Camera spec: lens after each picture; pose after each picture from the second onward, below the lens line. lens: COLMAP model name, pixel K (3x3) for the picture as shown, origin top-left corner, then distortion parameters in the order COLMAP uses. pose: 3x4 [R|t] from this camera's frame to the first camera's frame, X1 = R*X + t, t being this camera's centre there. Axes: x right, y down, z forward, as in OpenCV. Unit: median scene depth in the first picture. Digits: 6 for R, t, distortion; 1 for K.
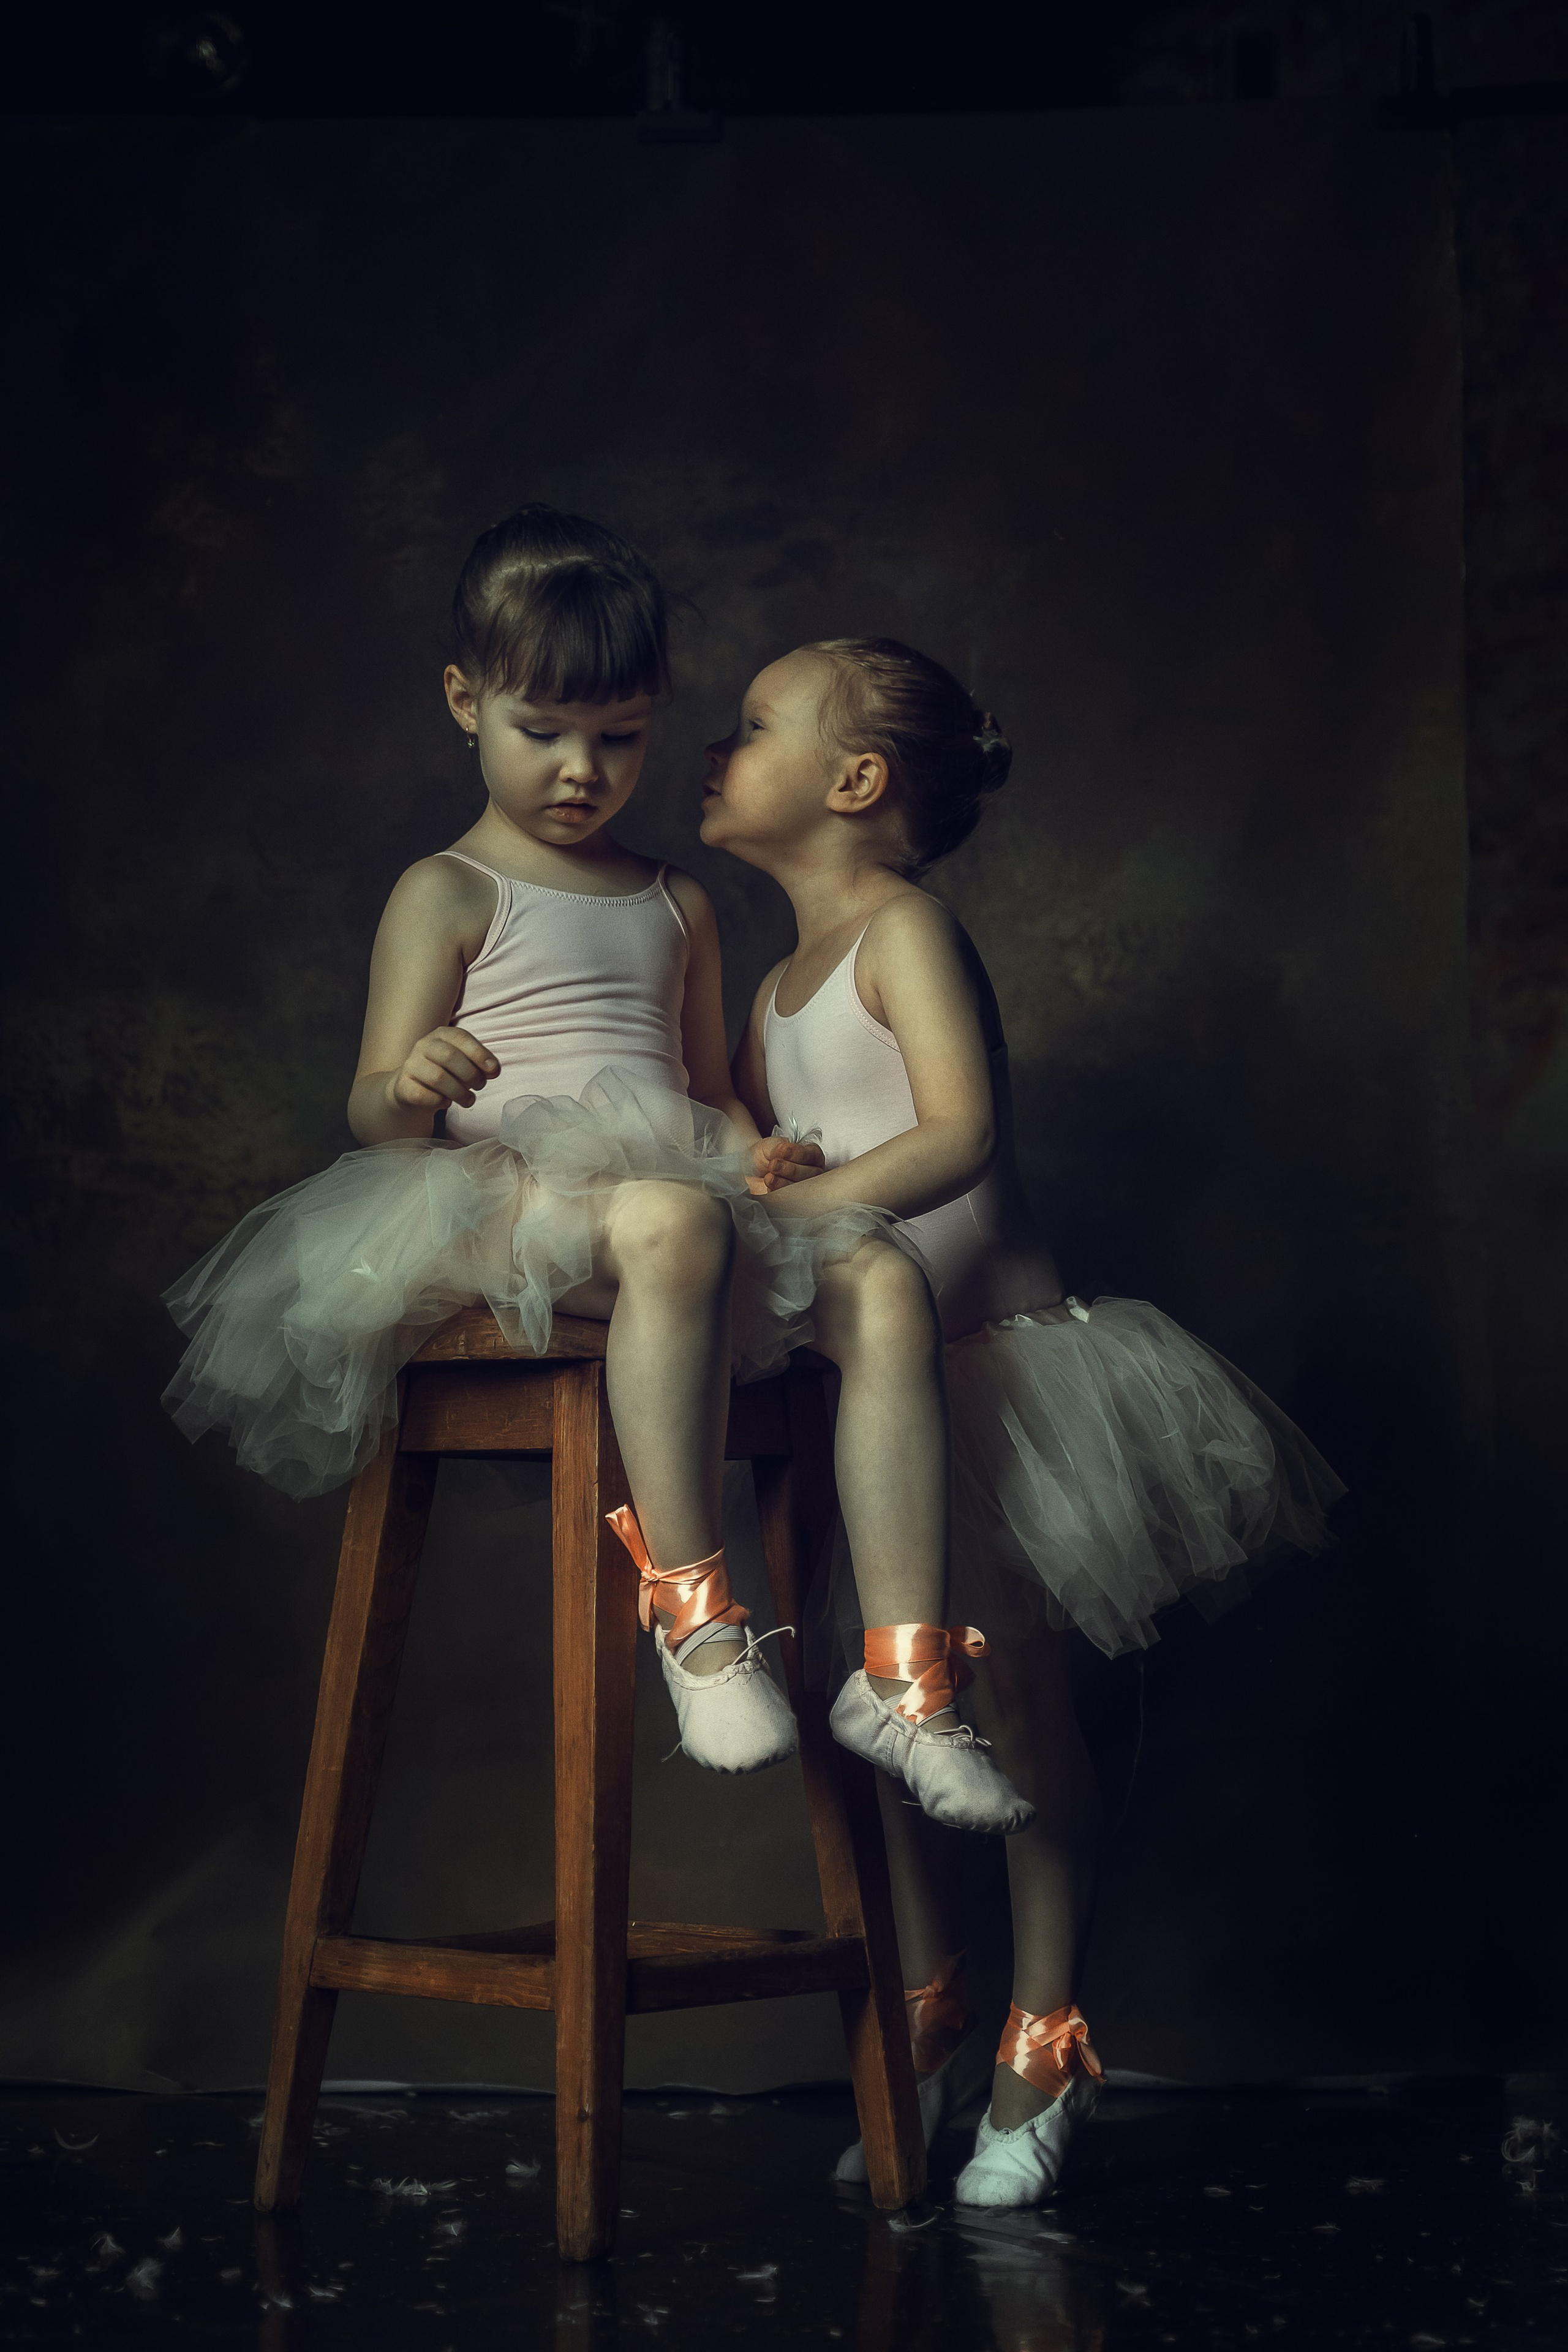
lens RADIAL K [[4050.0, 0, 815.8], [0, 4050.0, 1213.1], [0, 0, 1]] dist [0.008324, -0.140573]
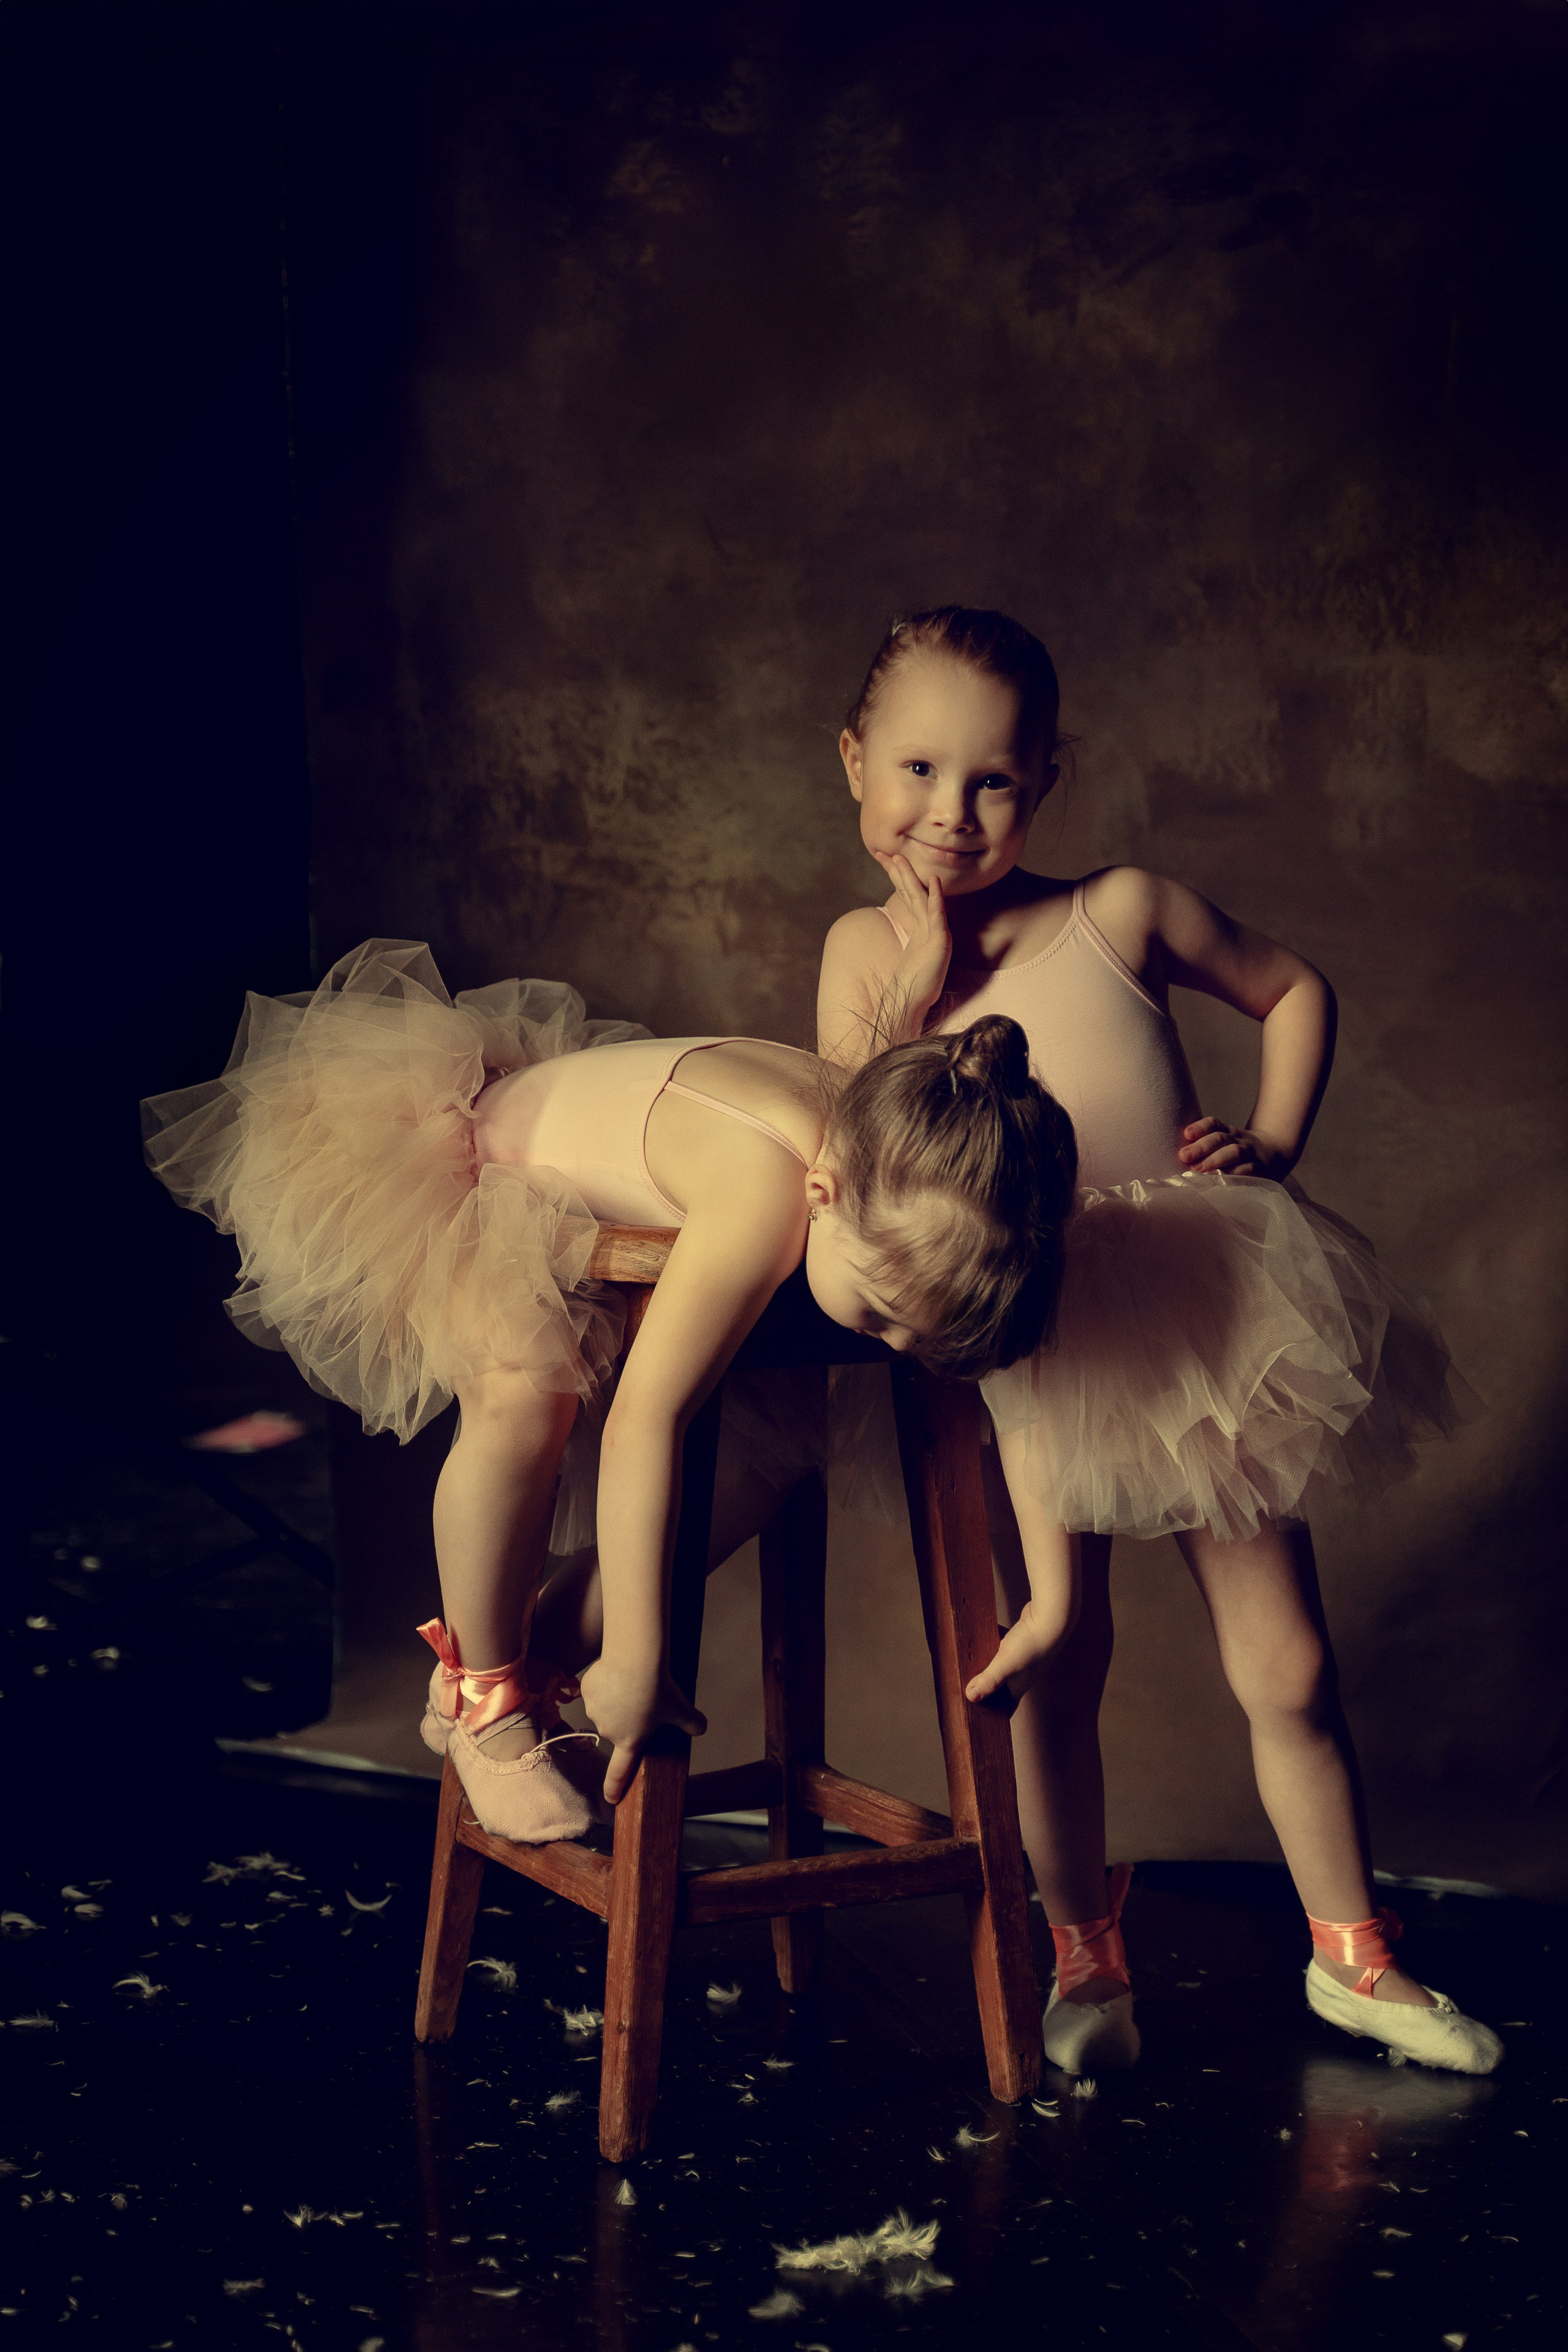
lens RADIAL K [[4378.6, 0, 802.0], [0, 4378.6, 1261.3], [0, 0, 1]] dist [-0.013281, 0.022175]
pose [[0.949730, 0.054302, -0.308325, 0.213738], [0.007098, 0.980855, 0.194610, -0.124088], [0.312990, -0.187015, 0.931162, 0.007293]]
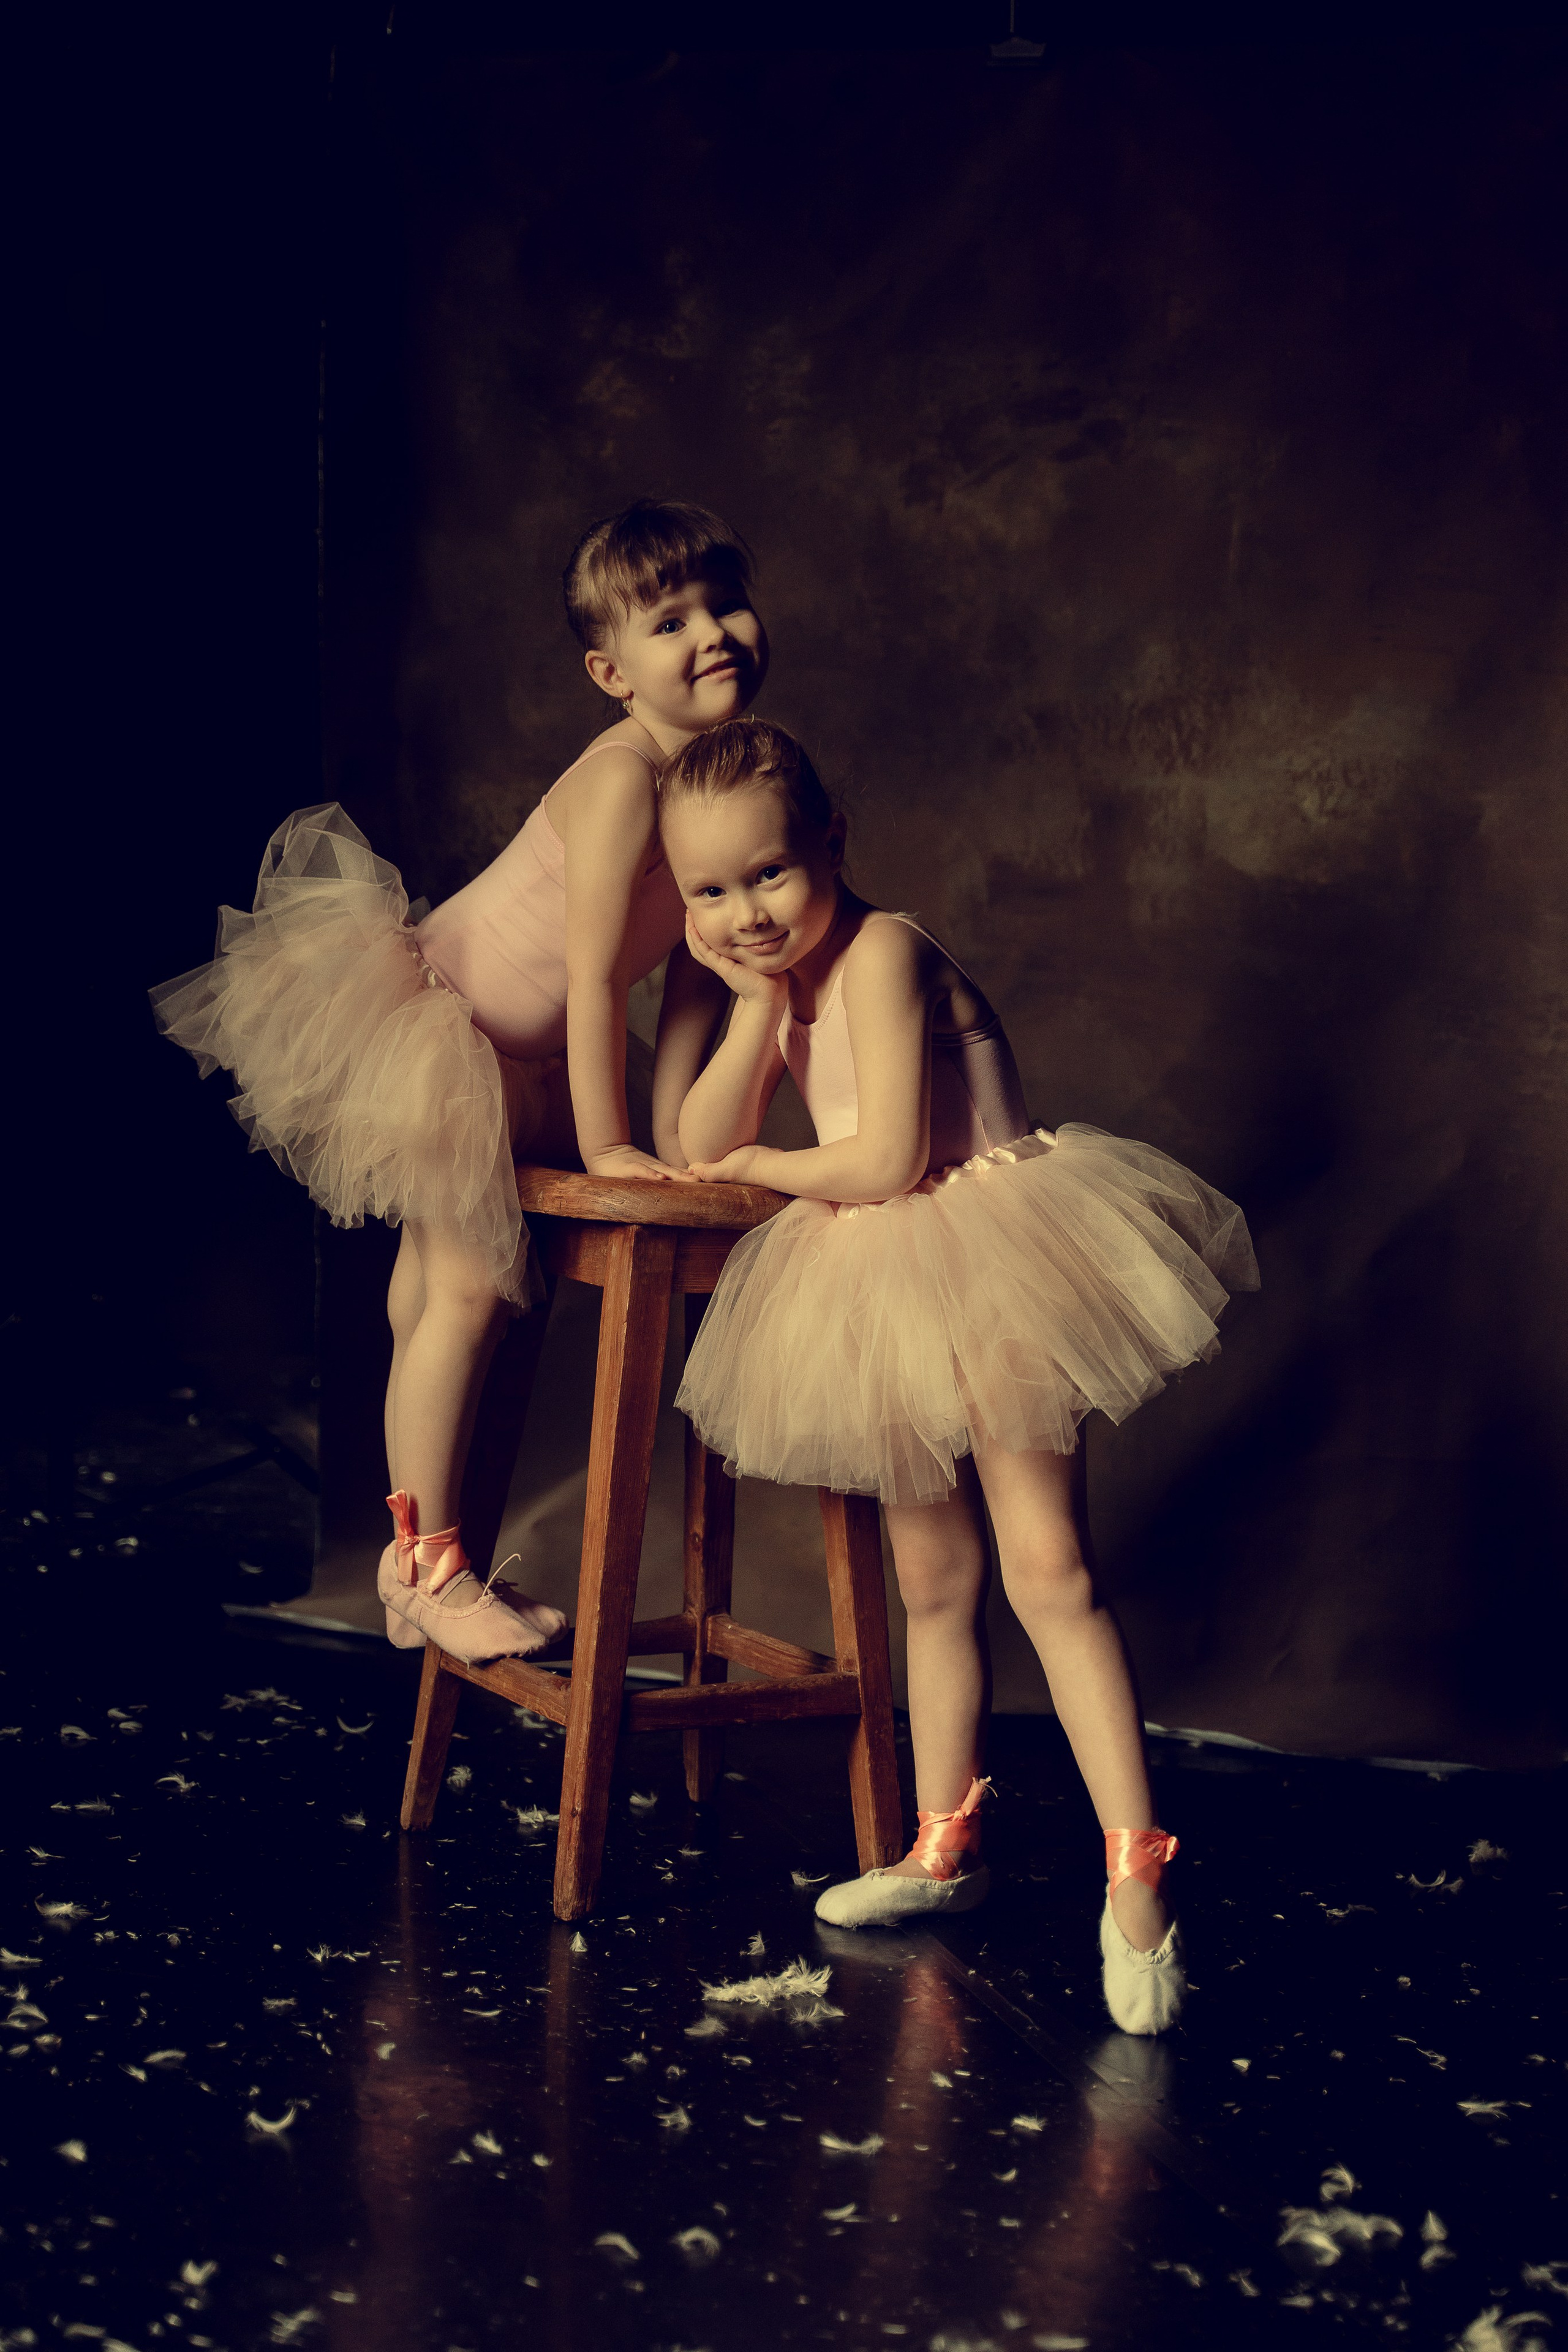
lens RADIAL K [[3451.0, 0, 804.6], [0, 3451.0, 1126.2], [0, 0, 1]] dist [-0.020270, 0.073741]
pose [[0.963020, 0.069012, -0.260442, 0.191102], [-0.032763, 0.989461, 0.141043, -0.102426], [0.267431, -0.127294, 0.955132, -0.006278]]
